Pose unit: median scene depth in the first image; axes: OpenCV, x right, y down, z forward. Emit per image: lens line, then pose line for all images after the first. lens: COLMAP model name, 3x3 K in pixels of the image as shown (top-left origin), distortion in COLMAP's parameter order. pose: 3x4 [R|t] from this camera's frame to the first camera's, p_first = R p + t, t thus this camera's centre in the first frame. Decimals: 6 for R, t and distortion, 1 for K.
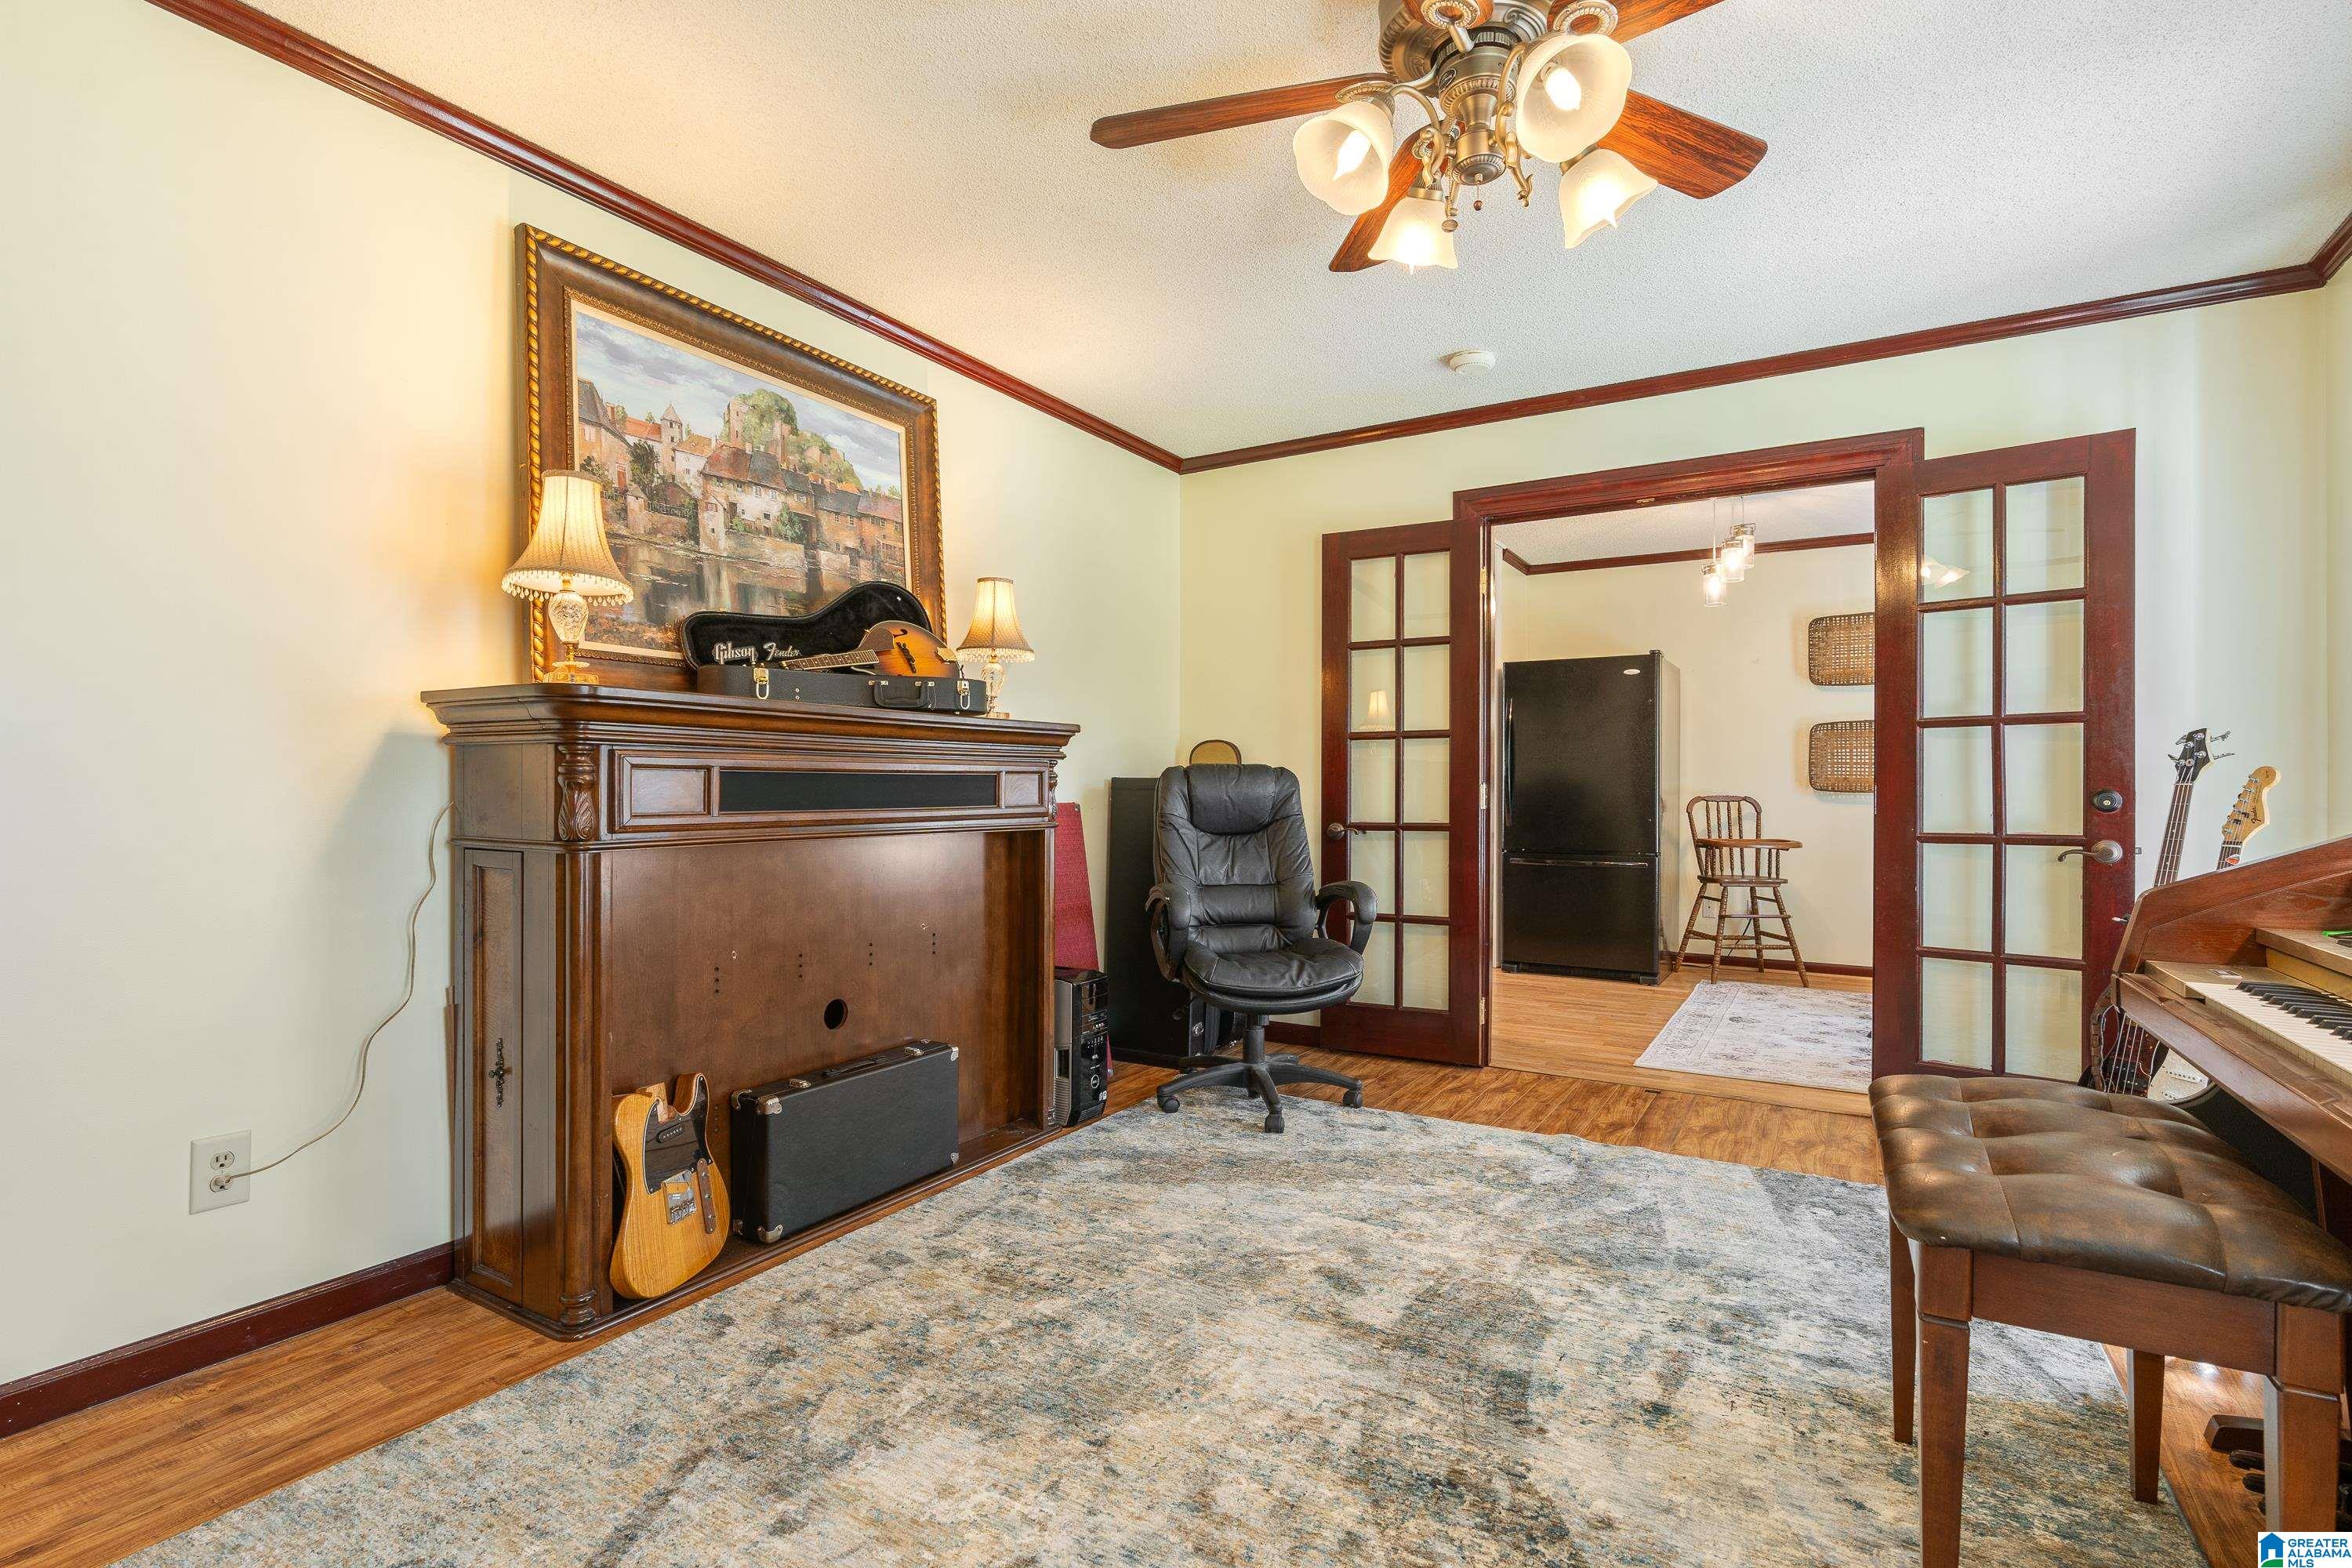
lens RADIAL K [[1117.0, 0, 1174.1], [0, 1117.0, 784.1], [0, 0, 1]] dist [-0.014461, 0.006694]
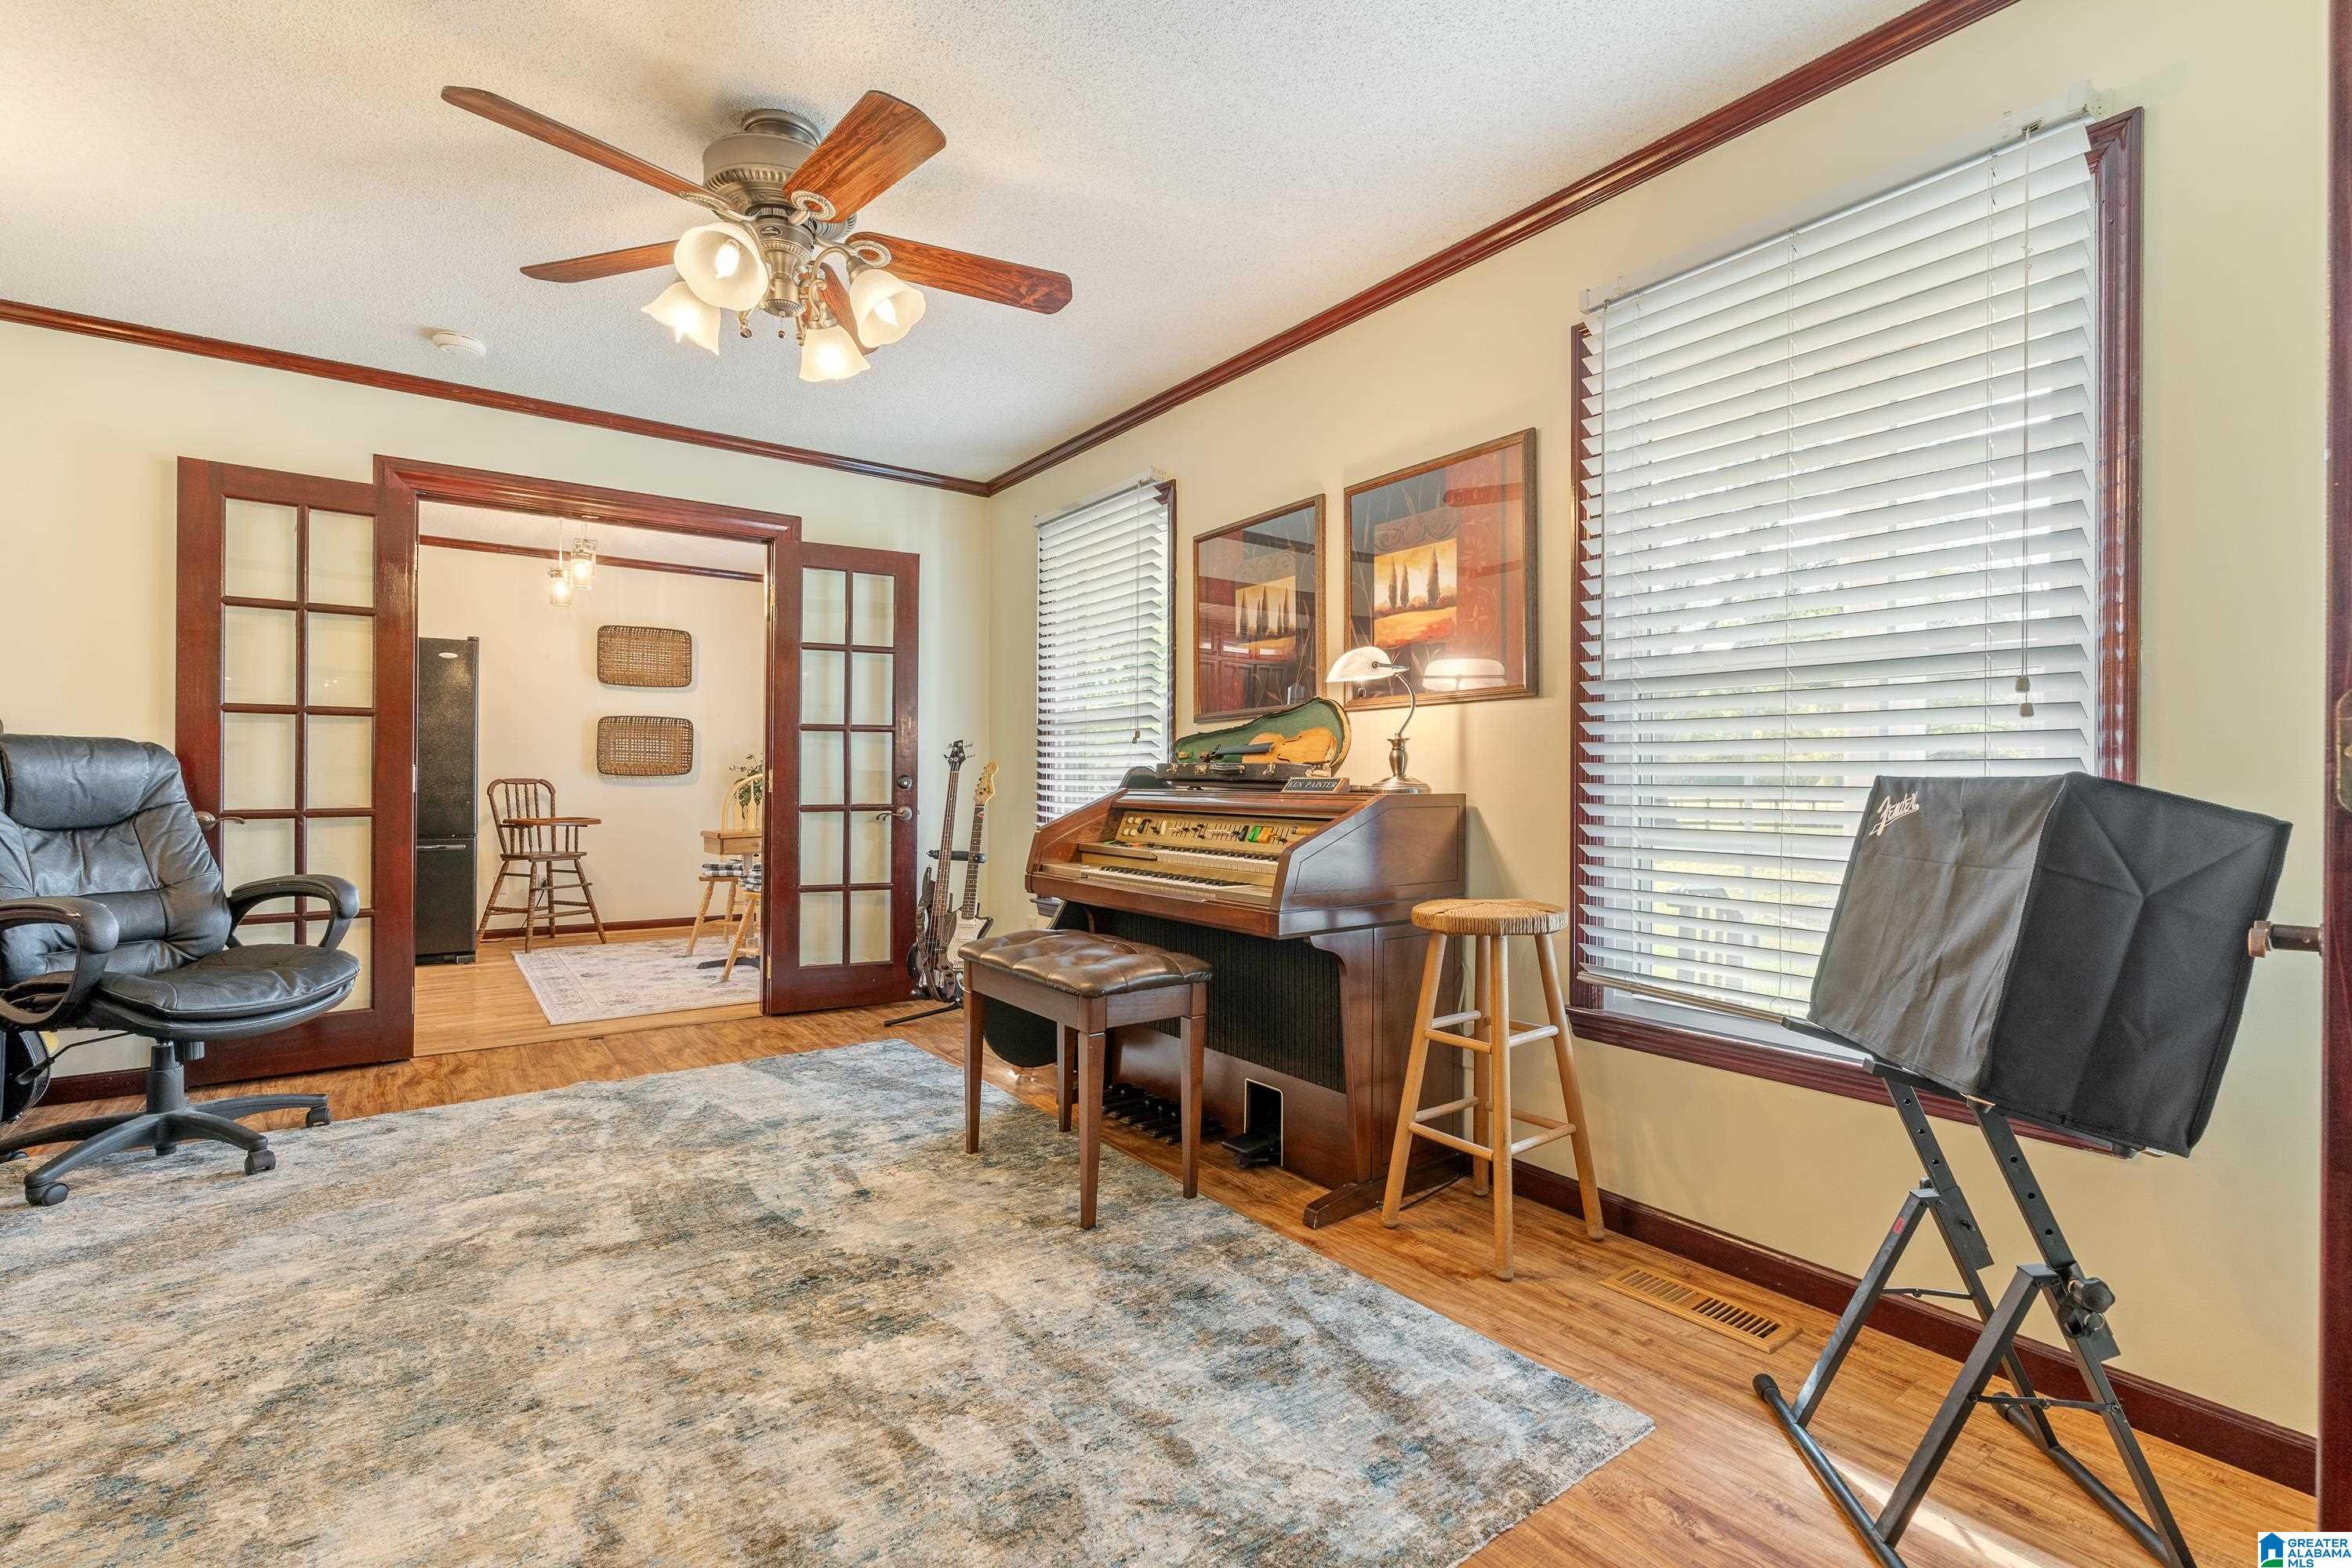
lens RADIAL K [[1064.1, 0, 1179.2], [0, 1064.1, 775.8], [0, 0, 1]] dist [-0.001725, -0.000135]
pose [[0.383389, 0.002561, 0.923584, -0.423144], [-0.009852, 0.999951, 0.001316, 0.000277], [-0.923535, -0.009604, 0.383395, 0.041923]]
